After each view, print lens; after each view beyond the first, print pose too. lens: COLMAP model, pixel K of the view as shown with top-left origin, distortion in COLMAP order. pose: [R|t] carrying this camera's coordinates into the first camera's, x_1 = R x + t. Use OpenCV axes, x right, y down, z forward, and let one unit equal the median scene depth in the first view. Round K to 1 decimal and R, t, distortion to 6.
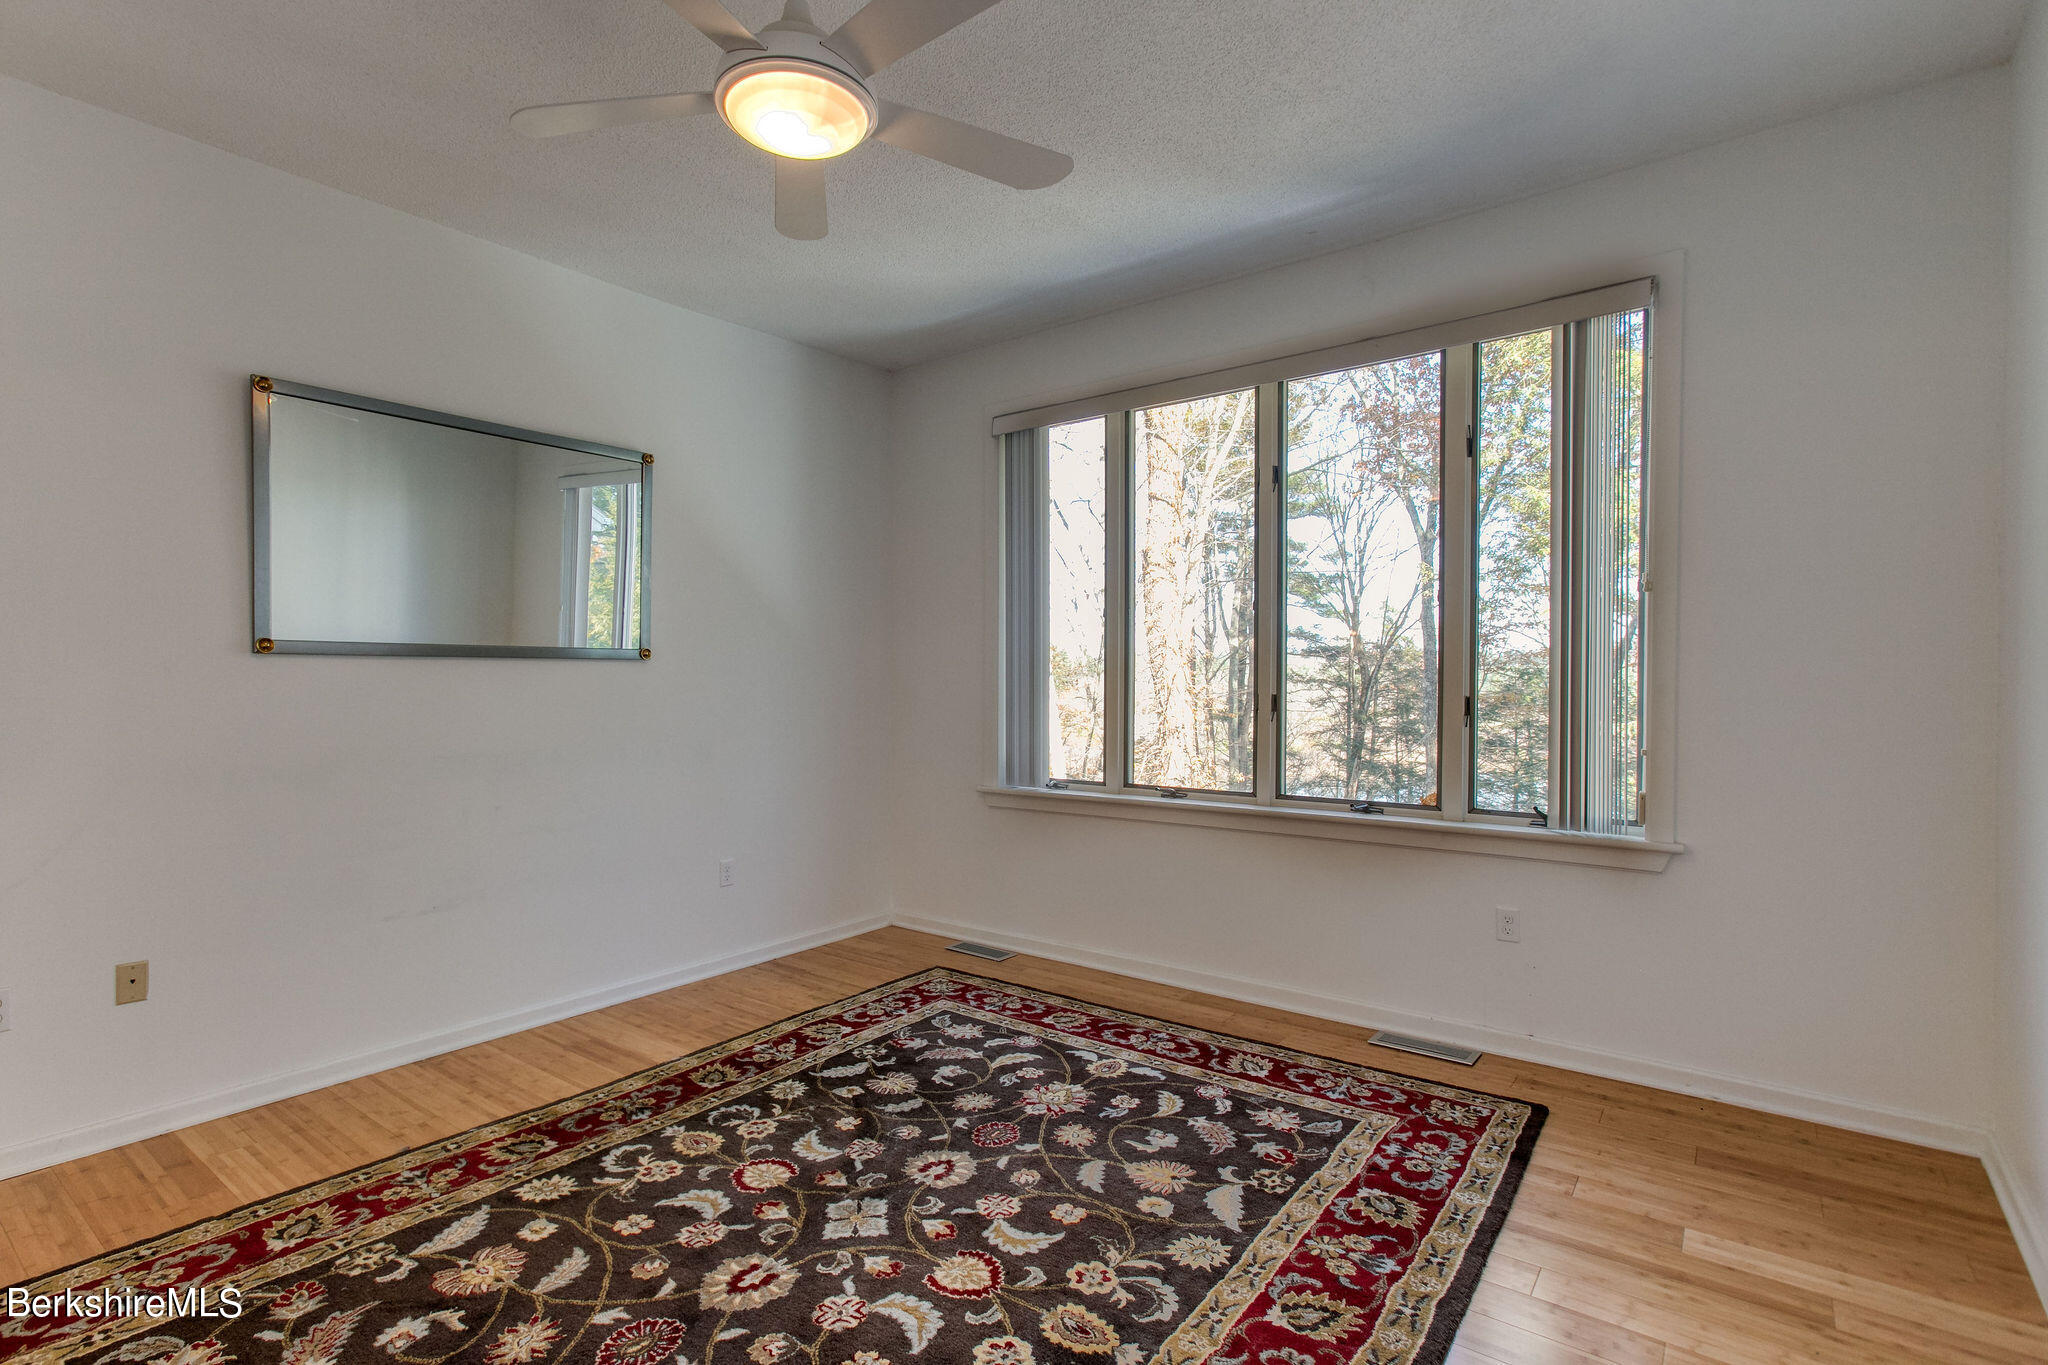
lens RADIAL K [[1019.5, 0, 1017.8], [0, 1019.5, 691.8], [0, 0, 1]] dist [0.001115, 0.001512]
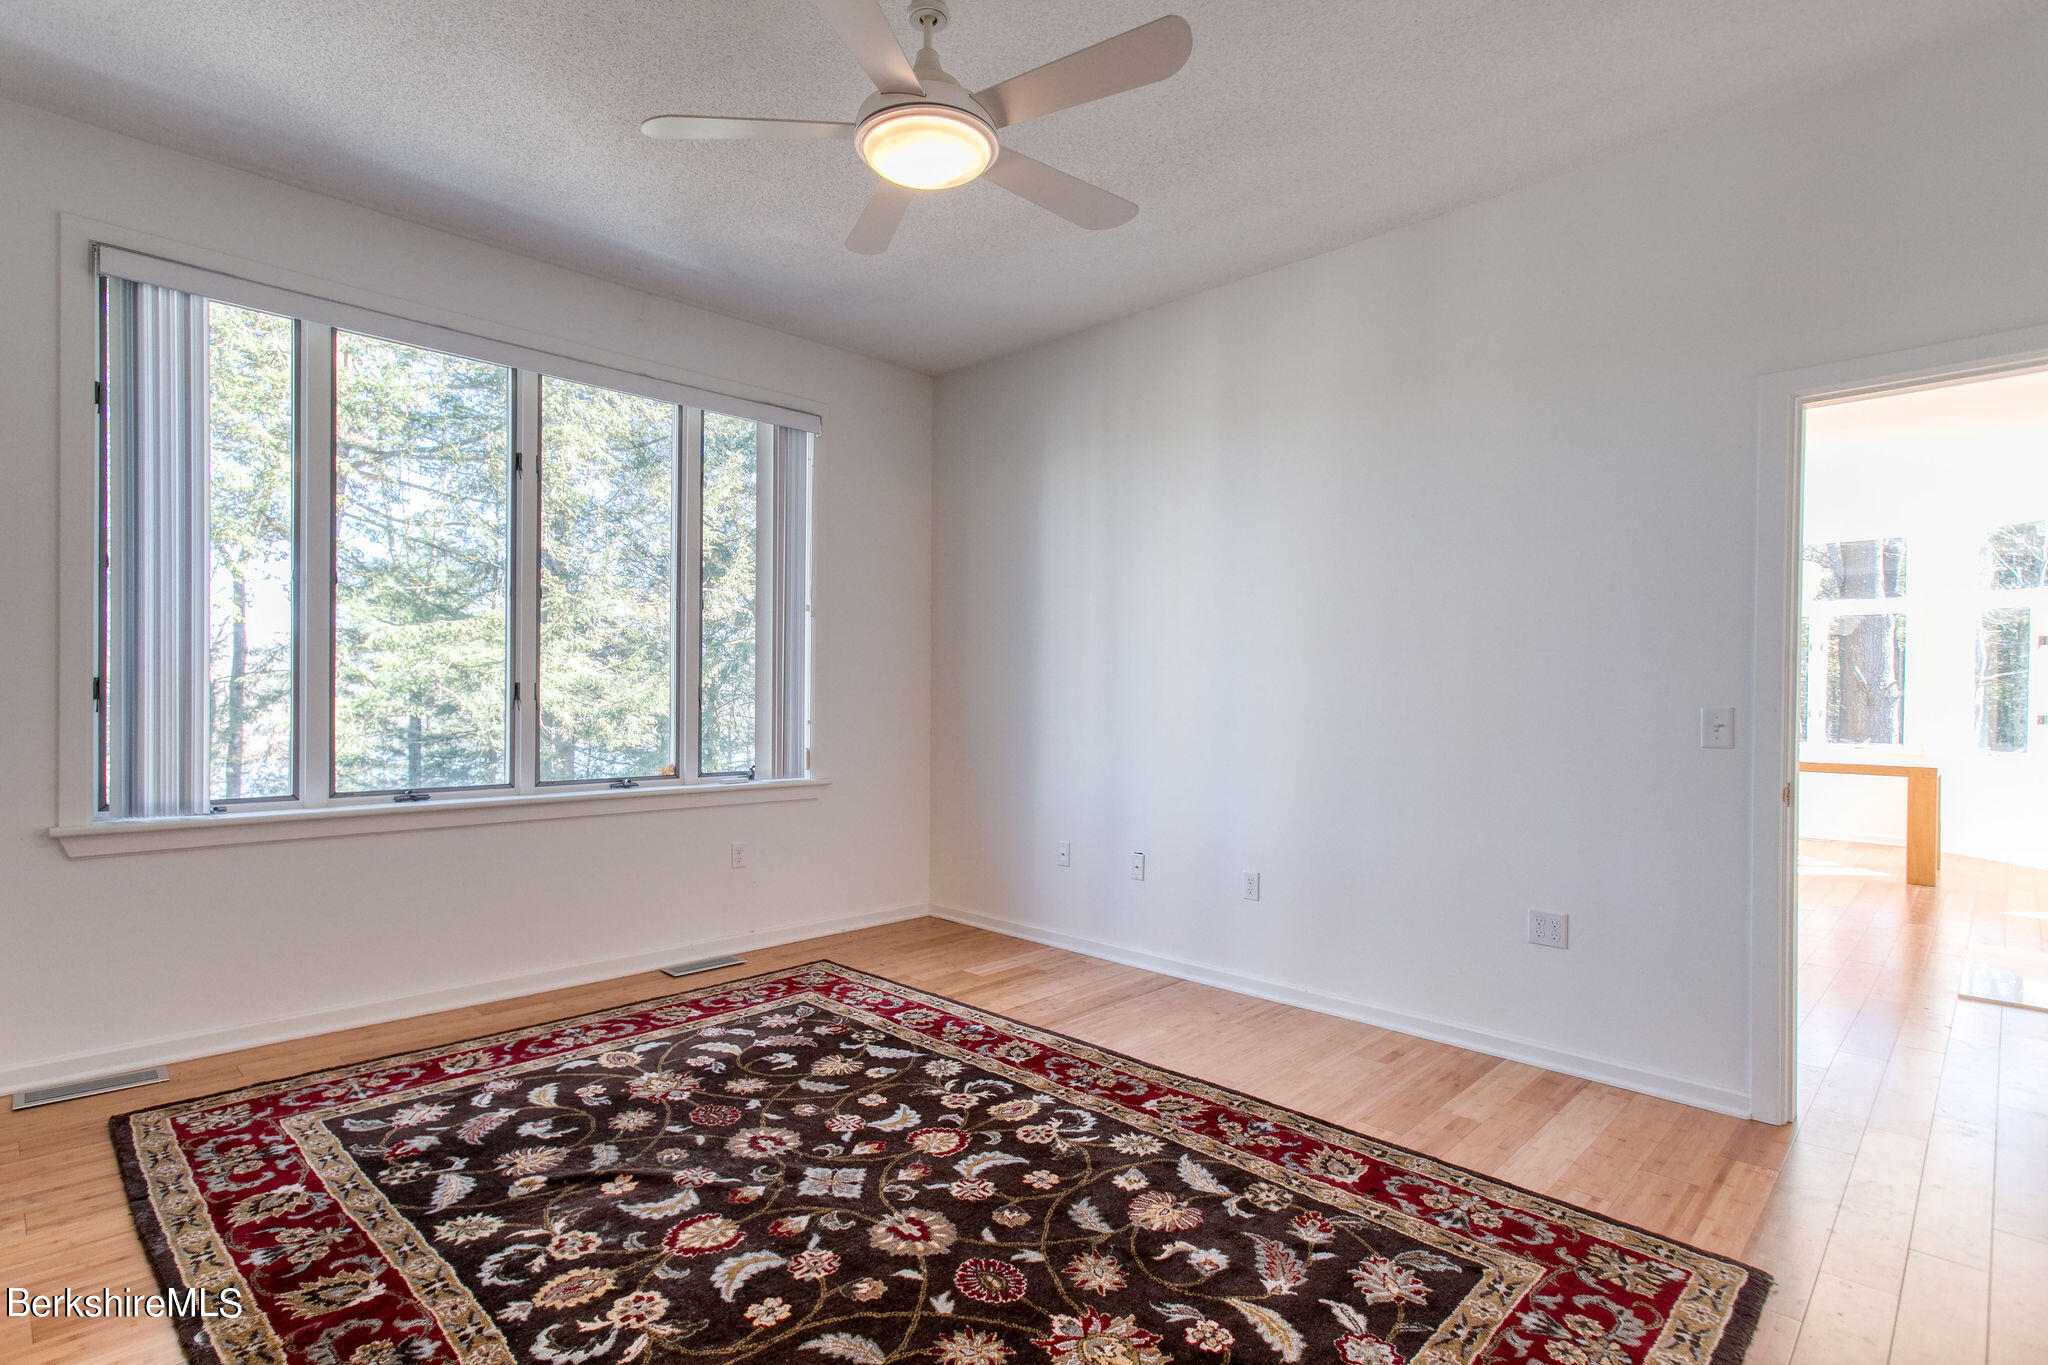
lens RADIAL K [[1035.5, 0, 1017.8], [0, 1035.5, 690.5], [0, 0, 1]] dist [0.010534, 0.000740]
pose [[0.086194, 0.004105, 0.996270, -0.943142], [-0.004298, 0.999984, -0.003748, 0.016158], [-0.996269, -0.003959, 0.086211, 0.571346]]
